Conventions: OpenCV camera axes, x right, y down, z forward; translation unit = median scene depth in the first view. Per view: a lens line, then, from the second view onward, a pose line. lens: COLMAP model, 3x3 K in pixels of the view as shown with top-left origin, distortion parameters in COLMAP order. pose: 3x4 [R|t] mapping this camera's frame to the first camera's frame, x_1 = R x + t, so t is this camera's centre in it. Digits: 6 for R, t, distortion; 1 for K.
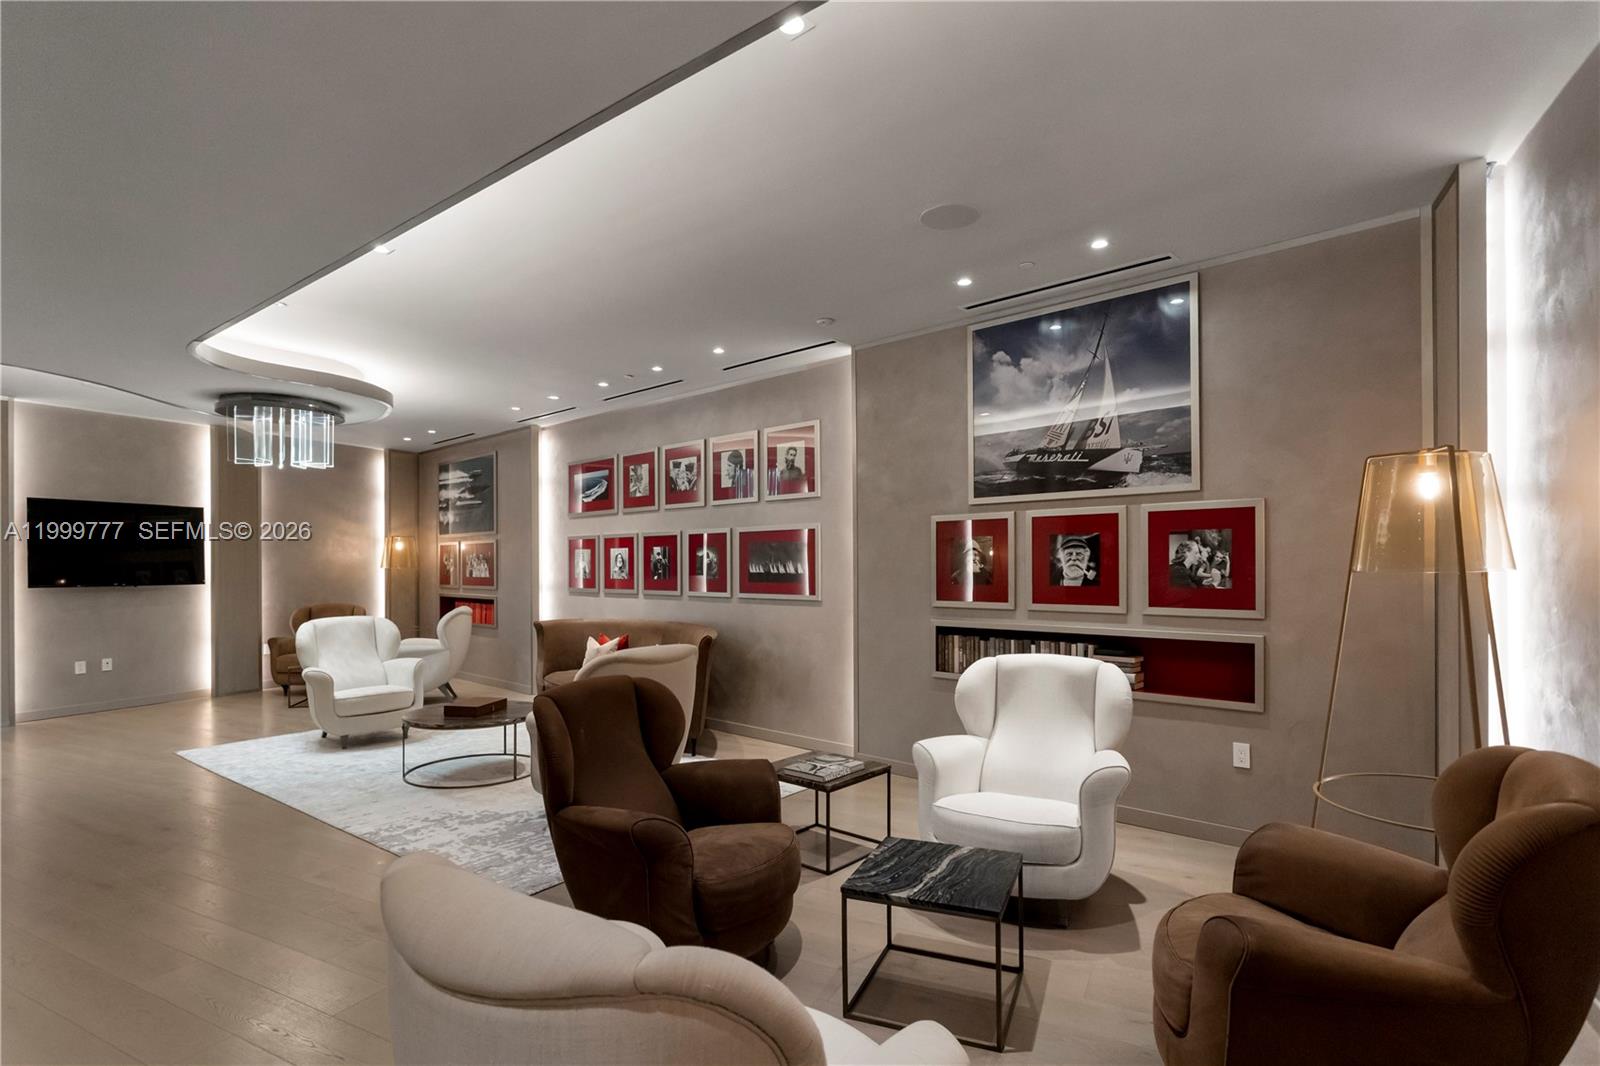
lens RADIAL K [[816.4, 0, 807.0], [0, 816.4, 559.3], [0, 0, 1]] dist [0.013237, 0.000758]
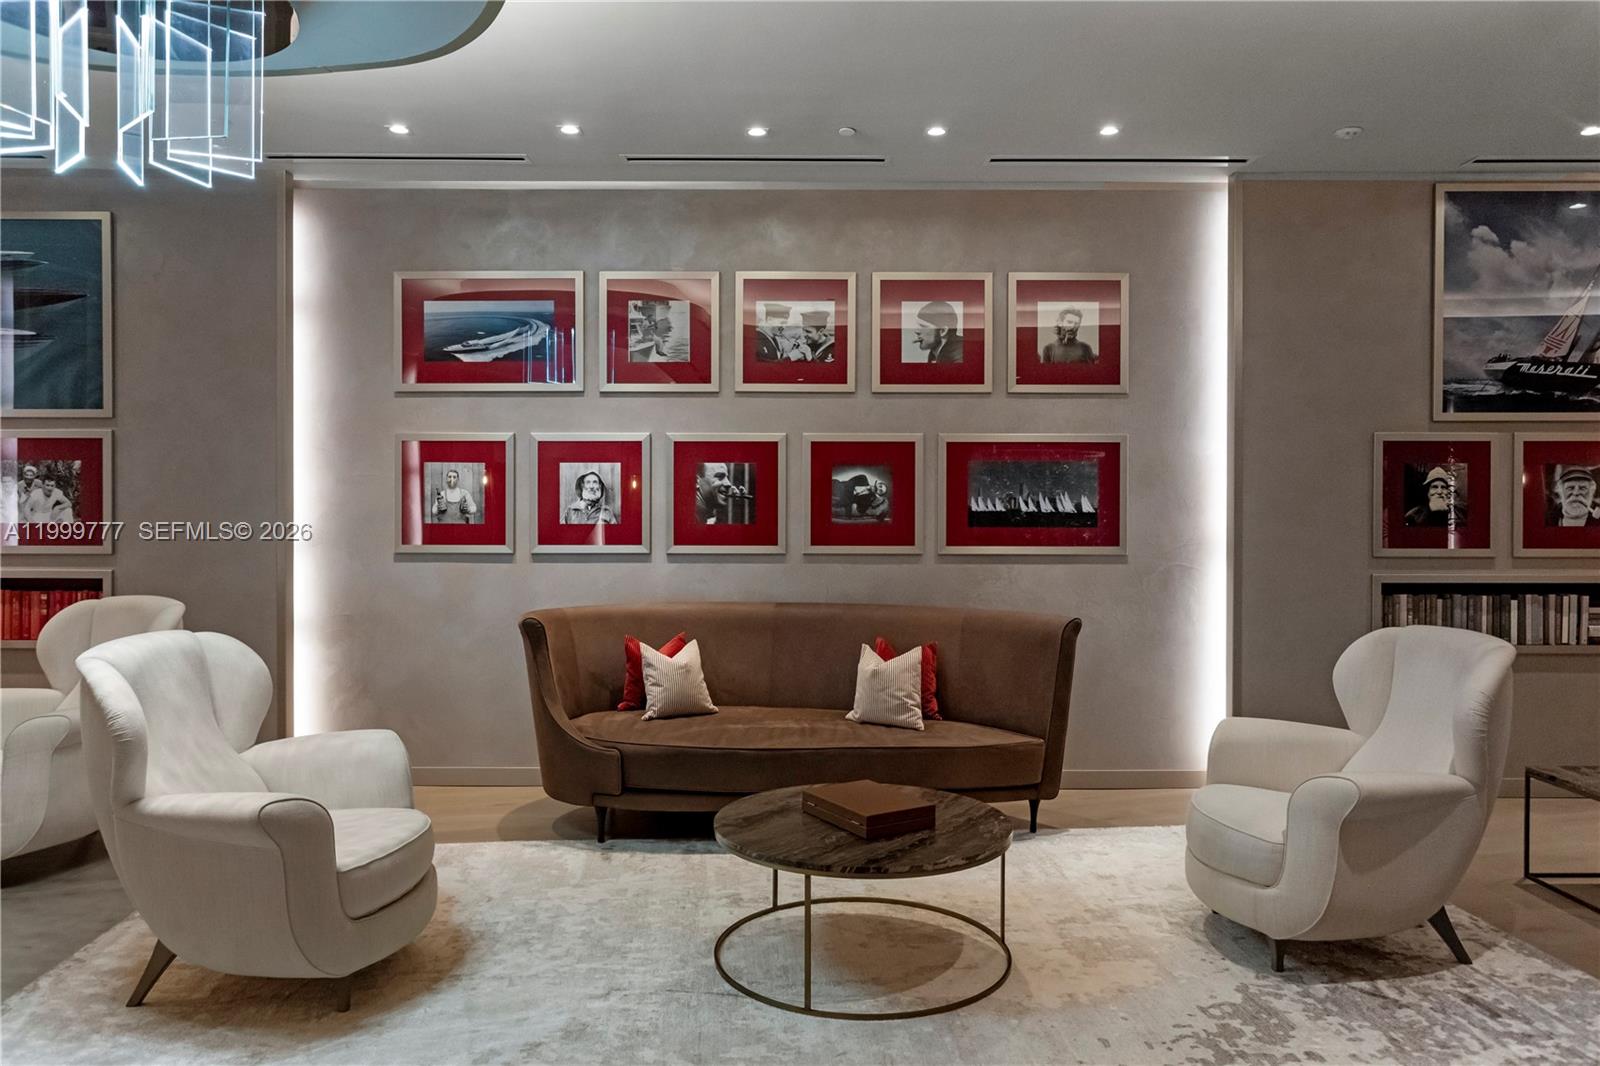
lens RADIAL K [[1110.7, 0, 806.2], [0, 1110.7, 523.3], [0, 0, 1]] dist [0.000128, -0.005095]
pose [[0.729295, -0.002179, 0.684196, -0.825898], [-0.009527, 0.999866, 0.013339, 0.017823], [-0.684133, -0.016247, 0.729177, 0.575893]]
